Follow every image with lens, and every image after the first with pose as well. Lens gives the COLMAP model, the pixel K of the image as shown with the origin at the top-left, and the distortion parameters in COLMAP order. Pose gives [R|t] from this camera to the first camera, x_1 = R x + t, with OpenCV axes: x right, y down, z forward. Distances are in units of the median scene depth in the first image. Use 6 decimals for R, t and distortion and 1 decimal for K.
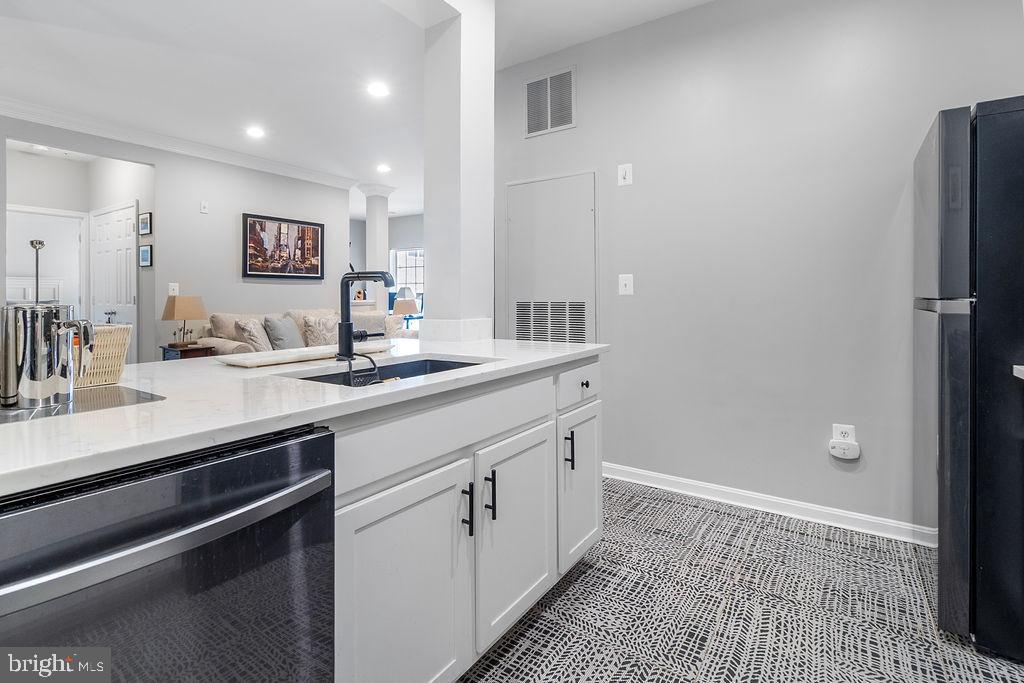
lens RADIAL K [[485.2, 0, 518.8], [0, 485.2, 297.0], [0, 0, 1]] dist [-0.000285, -0.000177]
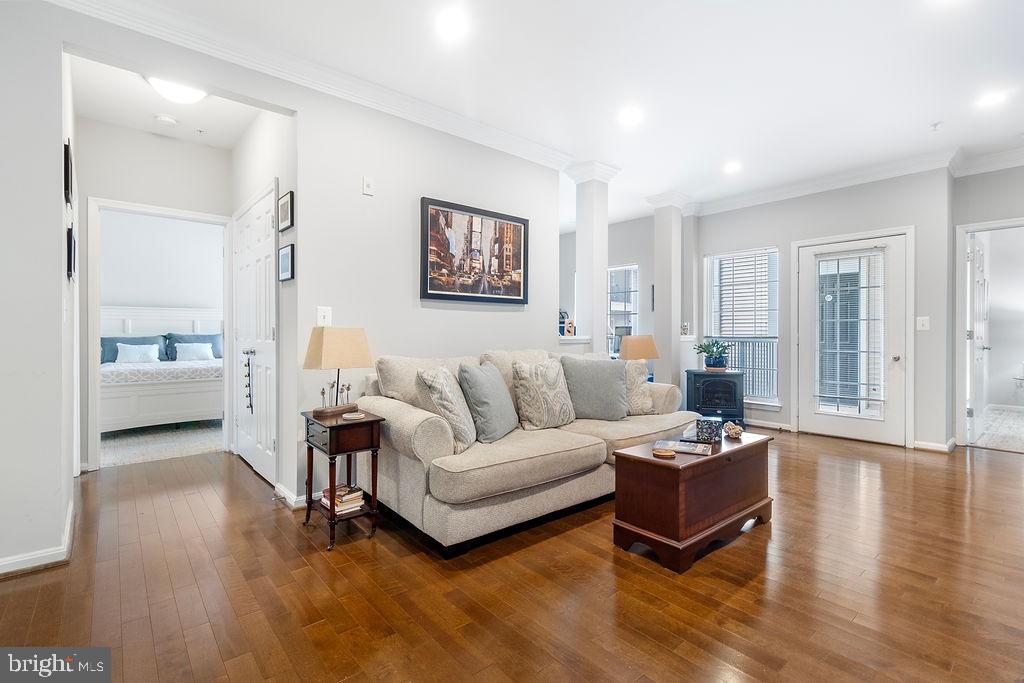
lens RADIAL K [[471.8, 0, 509.7], [0, 471.8, 335.8], [0, 0, 1]] dist [0.001405, -0.000232]
pose [[0.961688, 0.006013, -0.274080, -0.270046], [-0.005175, 0.999979, 0.003782, 0.004354], [0.274098, -0.002218, 0.961699, 0.410515]]
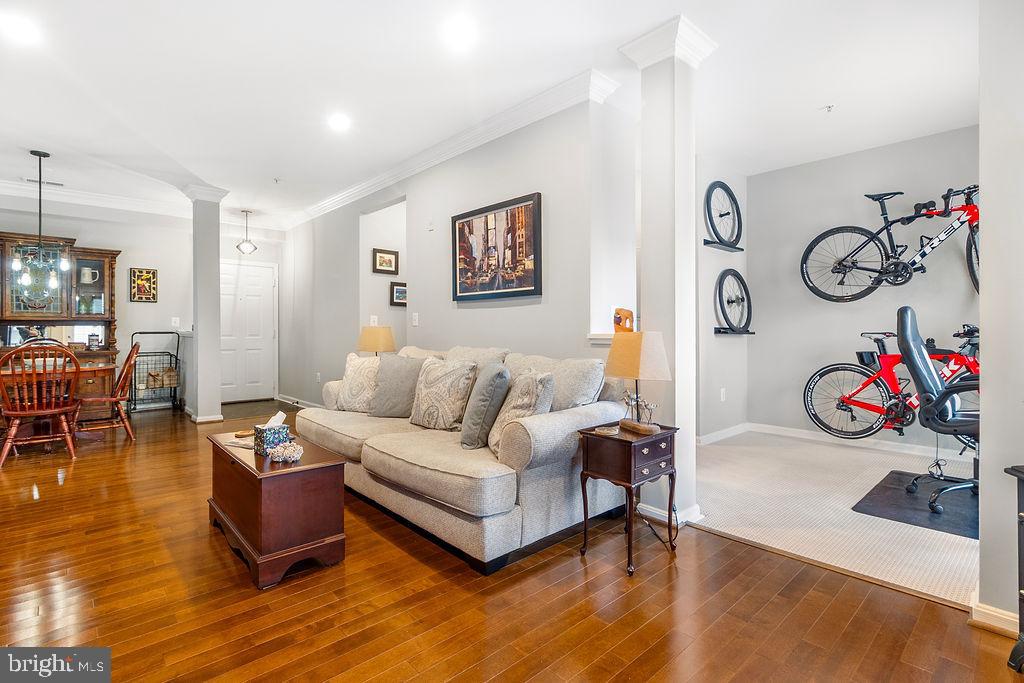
lens RADIAL K [[484.0, 0, 510.2], [0, 484.0, 334.9], [0, 0, 1]] dist [0.000224, -0.000171]
pose [[-0.236140, 0.016777, -0.971574, 0.141843], [0.001782, 0.999857, 0.016832, -0.000458], [0.971717, 0.002244, -0.236136, 1.182713]]
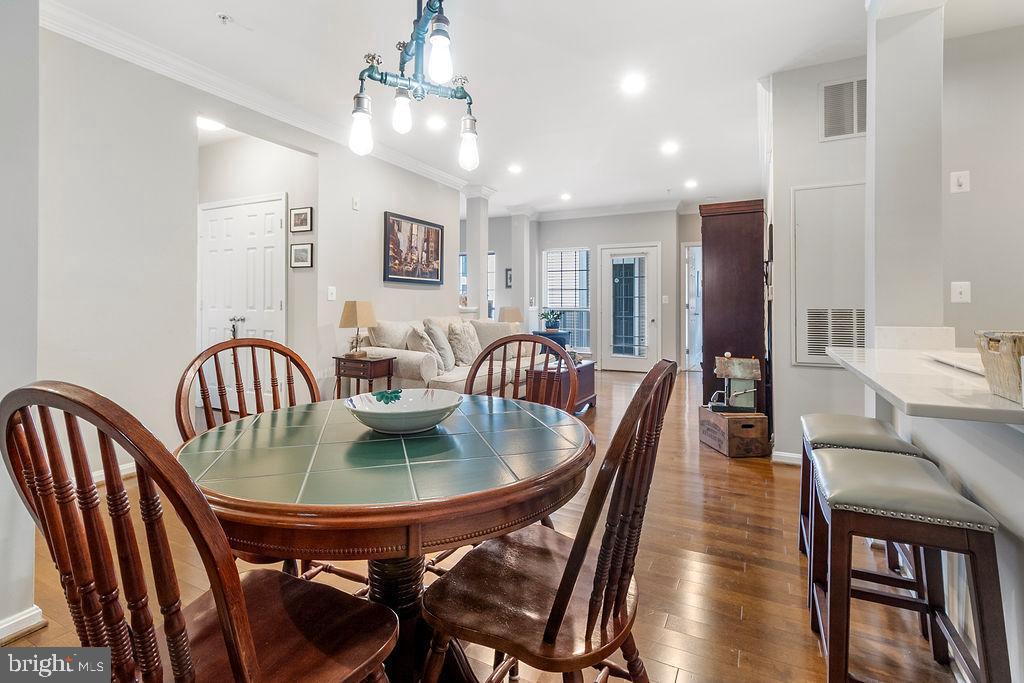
lens RADIAL K [[488.5, 0, 513.3], [0, 488.5, 301.1], [0, 0, 1]] dist [0.018956, -0.000064]
pose [[0.993043, 0.007957, 0.117486, -0.407167], [-0.006793, 0.999924, -0.010301, 0.004624], [-0.117559, 0.009431, 0.993021, 0.049635]]
